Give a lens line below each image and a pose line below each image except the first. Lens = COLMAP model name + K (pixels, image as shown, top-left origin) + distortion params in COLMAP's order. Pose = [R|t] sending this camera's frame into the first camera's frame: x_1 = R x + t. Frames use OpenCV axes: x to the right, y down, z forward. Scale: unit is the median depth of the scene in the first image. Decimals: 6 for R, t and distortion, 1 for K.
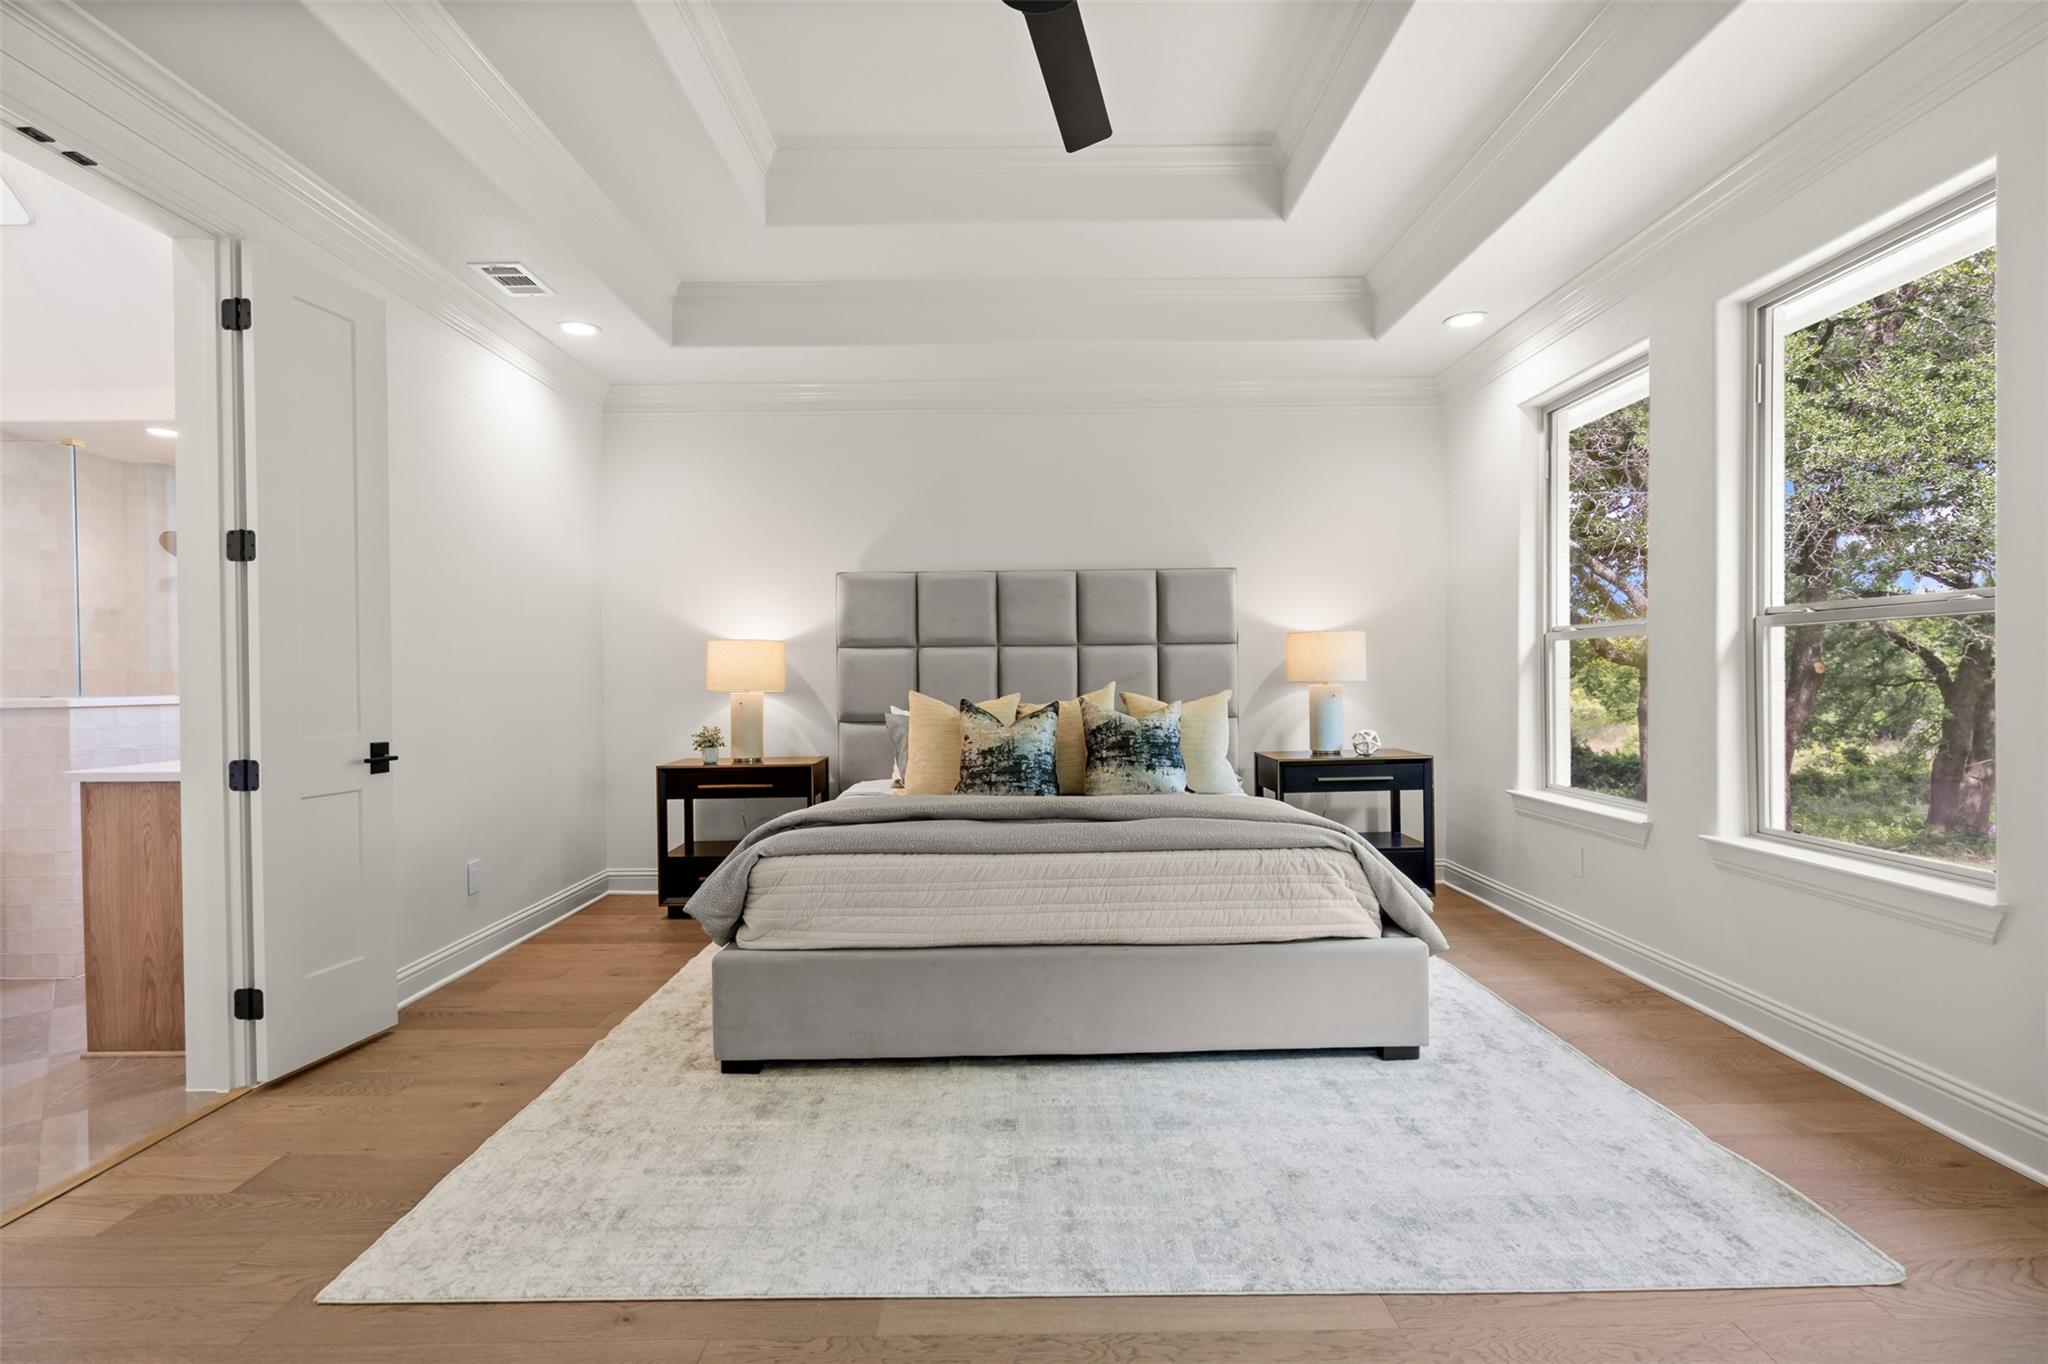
lens RADIAL K [[939.4, 0, 1024.0], [0, 939.4, 682.0], [0, 0, 1]] dist [-0.003074, -0.000429]
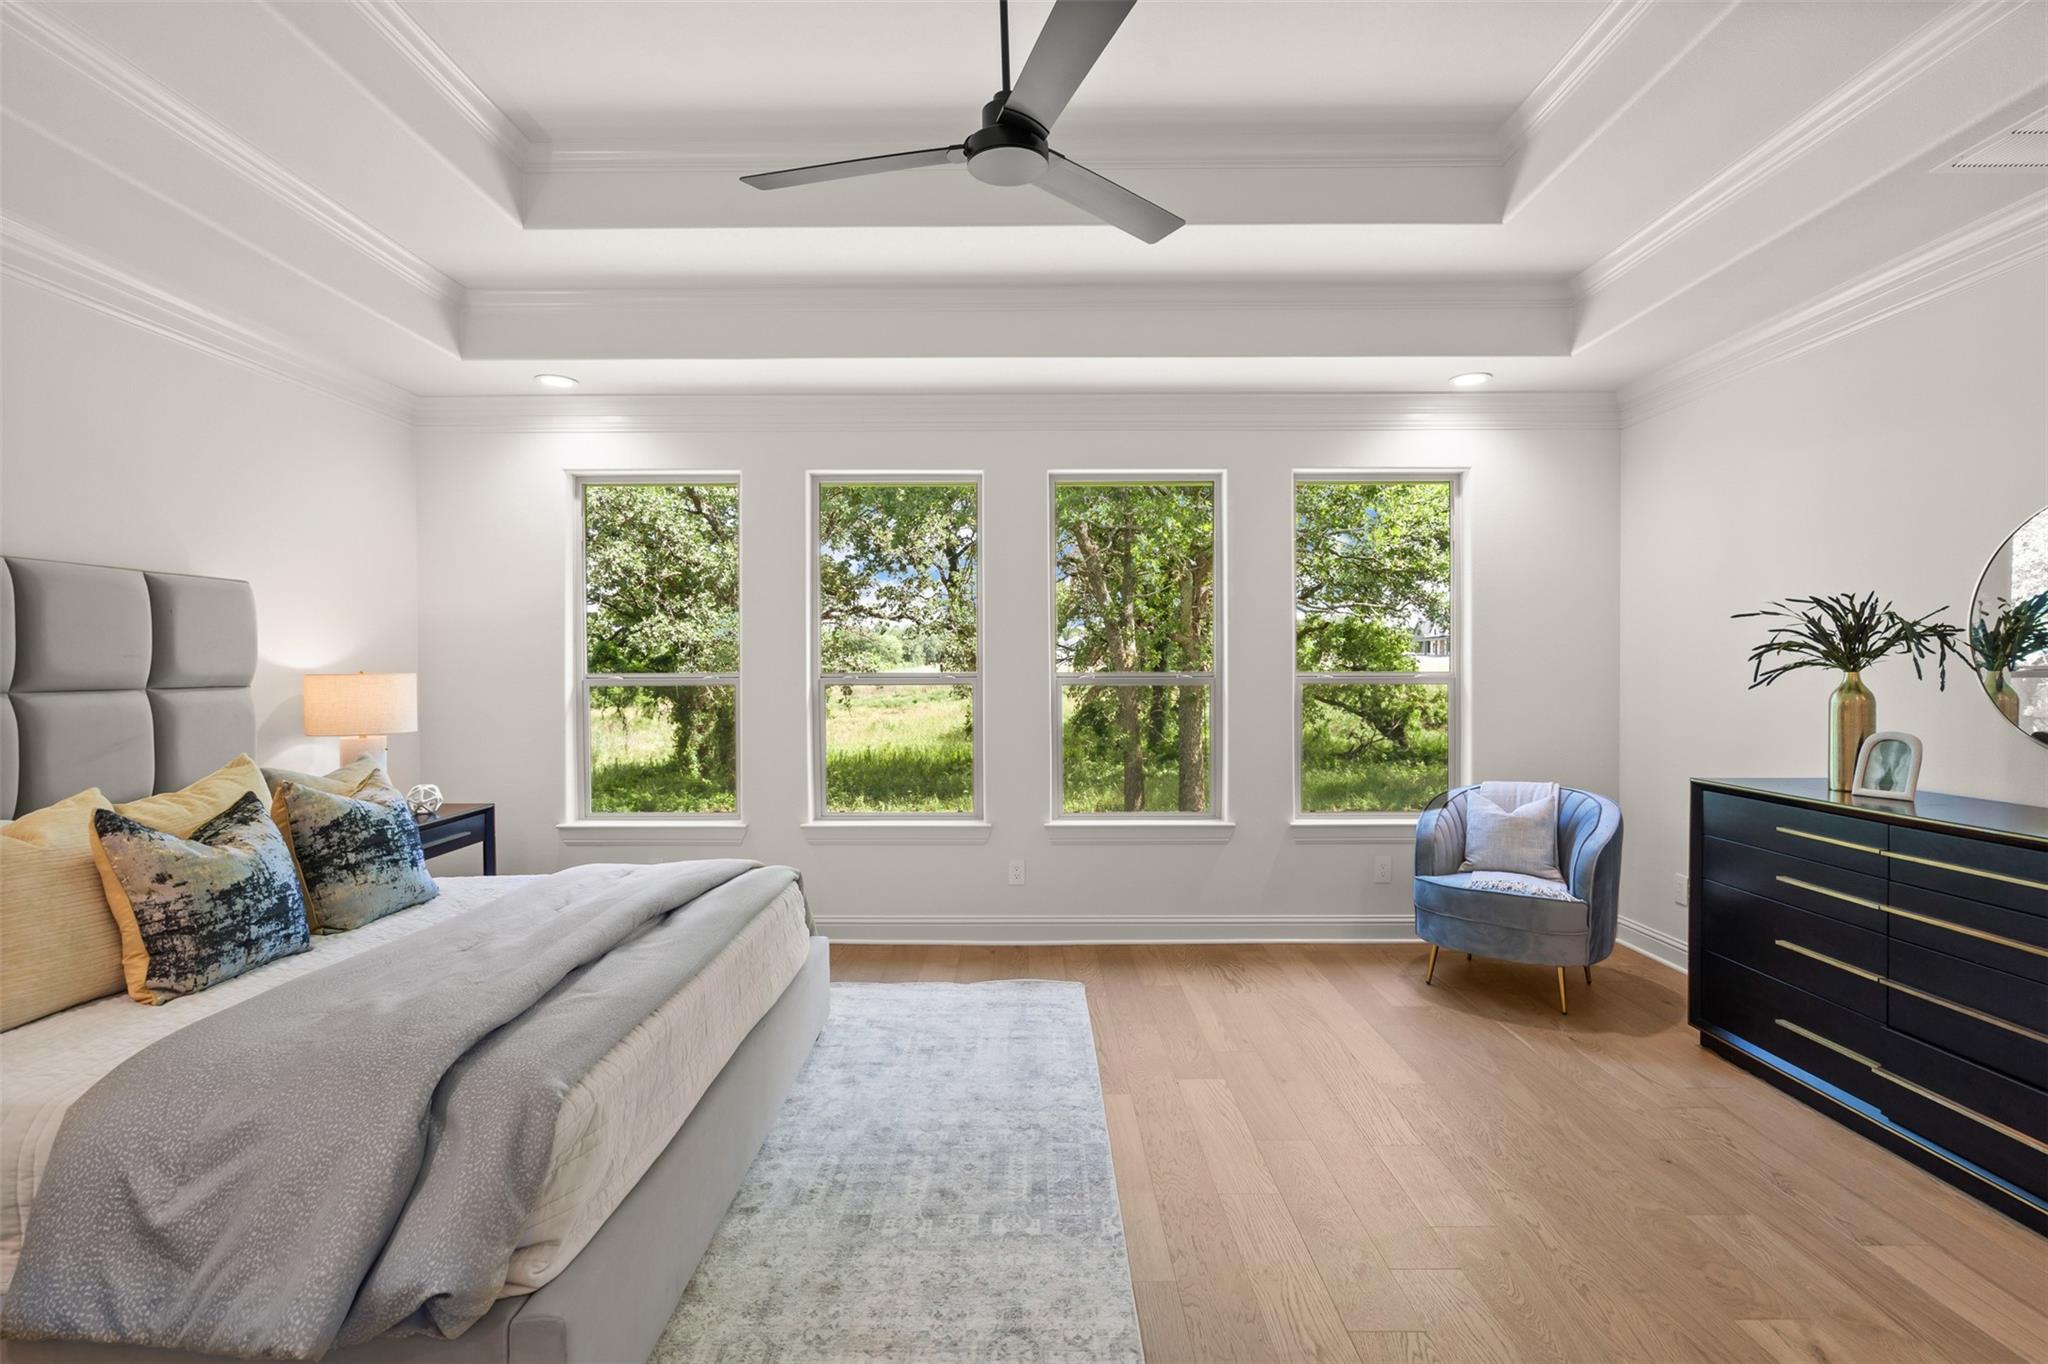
lens RADIAL K [[939.4, 0, 1024.0], [0, 939.4, 682.0], [0, 0, 1]] dist [-0.003074, -0.000429]
pose [[0.001646, -0.001100, 0.999998, -0.612101], [0.009005, 0.999959, 0.001085, -0.050062], [-0.999958, 0.009004, 0.001656, 0.512985]]
